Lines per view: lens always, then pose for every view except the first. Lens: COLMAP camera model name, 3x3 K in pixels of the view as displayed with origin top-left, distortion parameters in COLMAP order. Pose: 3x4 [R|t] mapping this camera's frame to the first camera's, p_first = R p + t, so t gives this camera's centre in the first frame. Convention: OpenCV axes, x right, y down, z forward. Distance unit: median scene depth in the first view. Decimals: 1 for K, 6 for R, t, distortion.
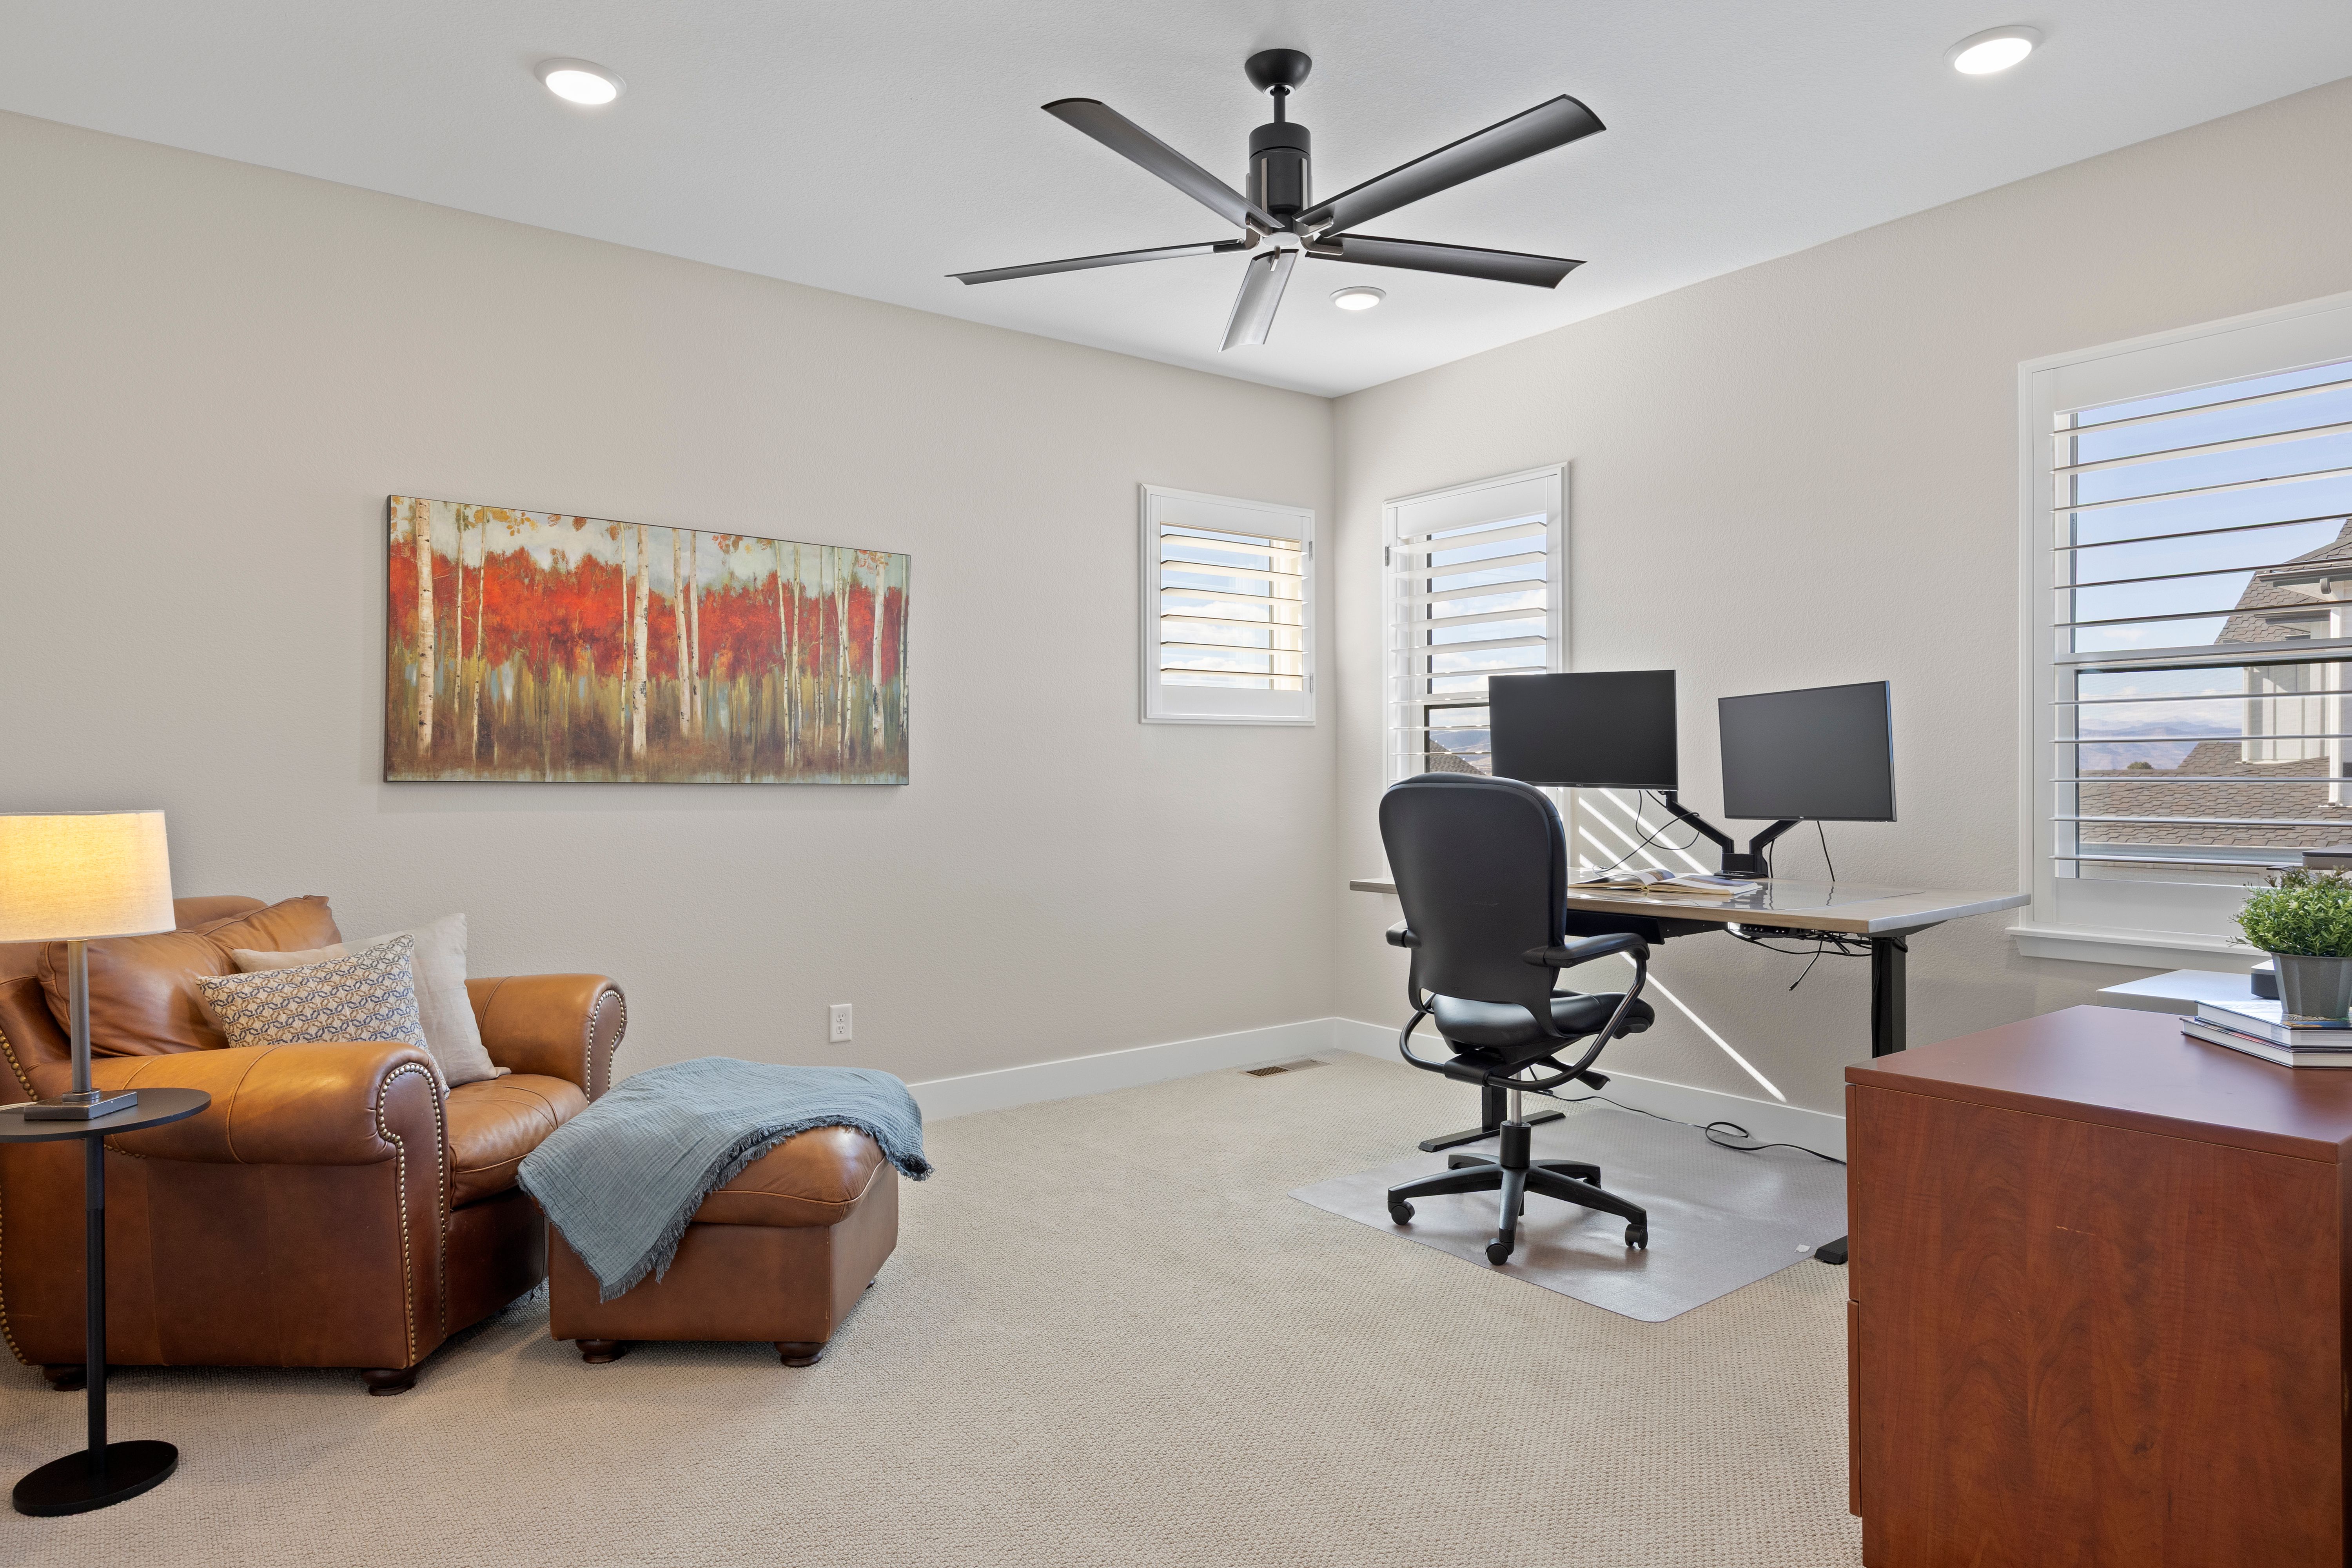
lens RADIAL K [[1370.8, 0, 1170.9], [0, 1370.8, 795.5], [0, 0, 1]] dist [-0.006449, -0.001716]
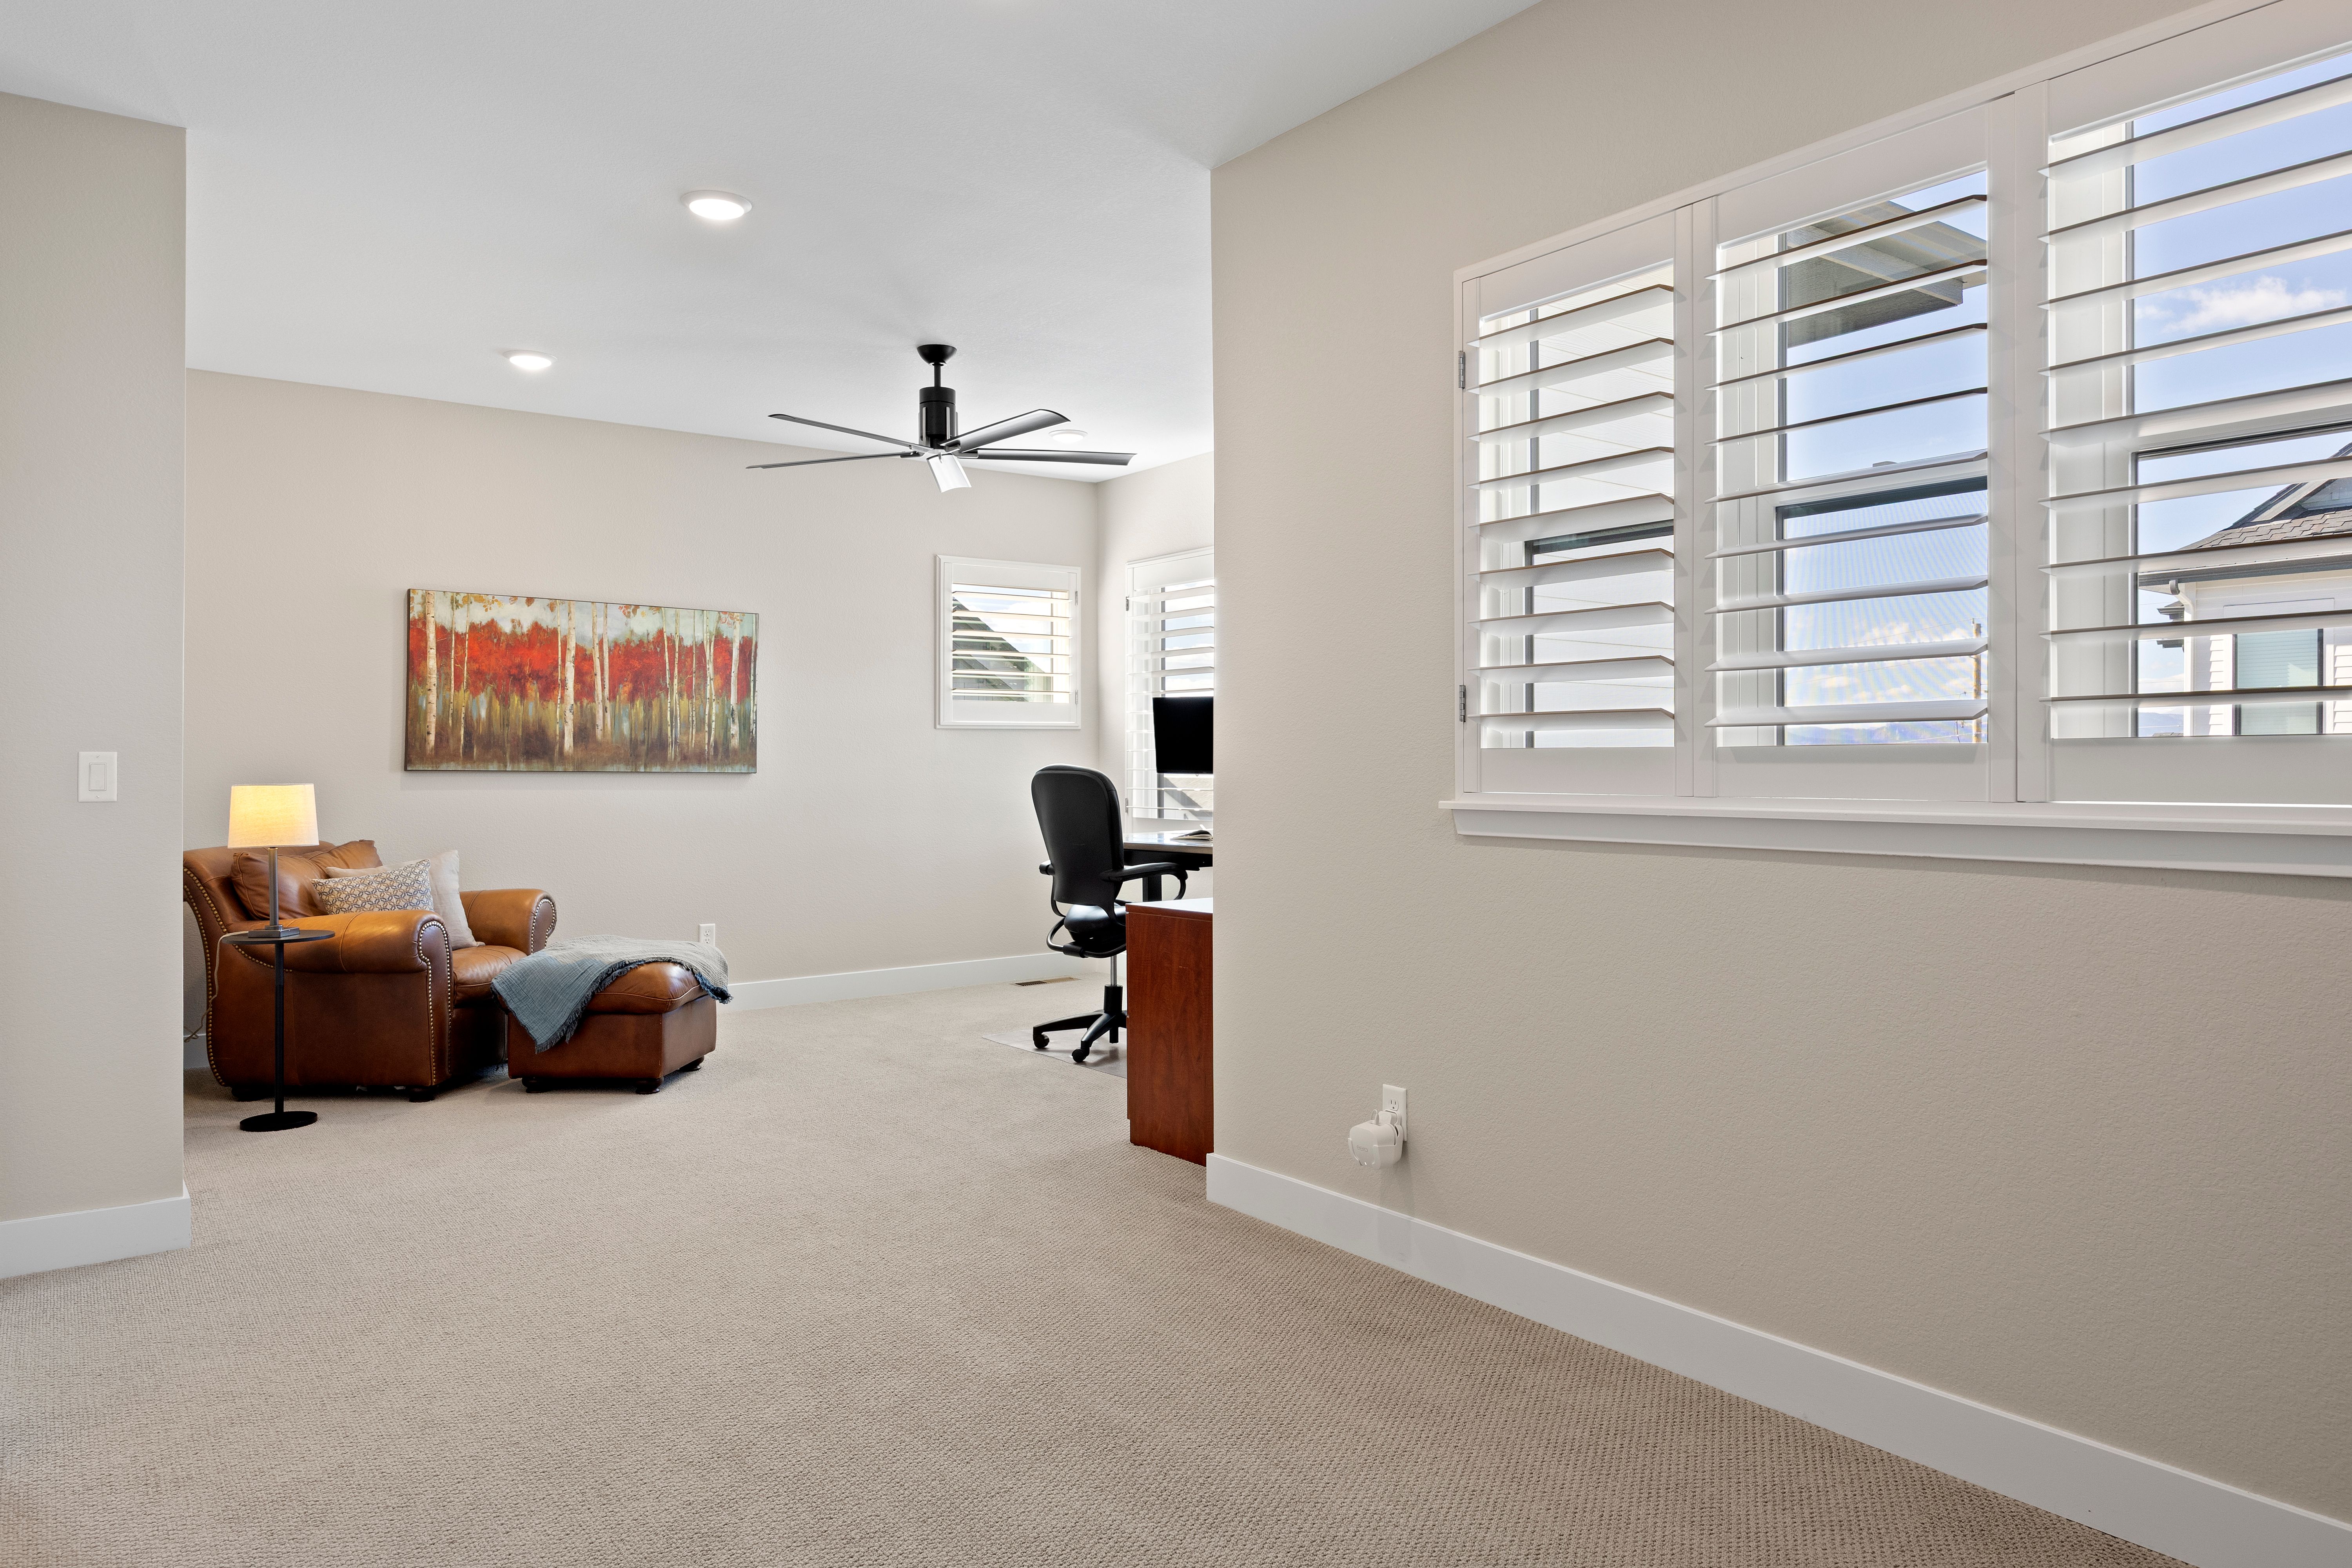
lens RADIAL K [[1515.0, 0, 1179.8], [0, 1515.0, 767.2], [0, 0, 1]] dist [-0.007654, 0.002835]
pose [[0.999970, -0.000460, -0.007679, 0.334628], [0.000348, 0.999893, -0.014624, 0.012247], [0.007685, 0.014621, 0.999864, -0.743243]]
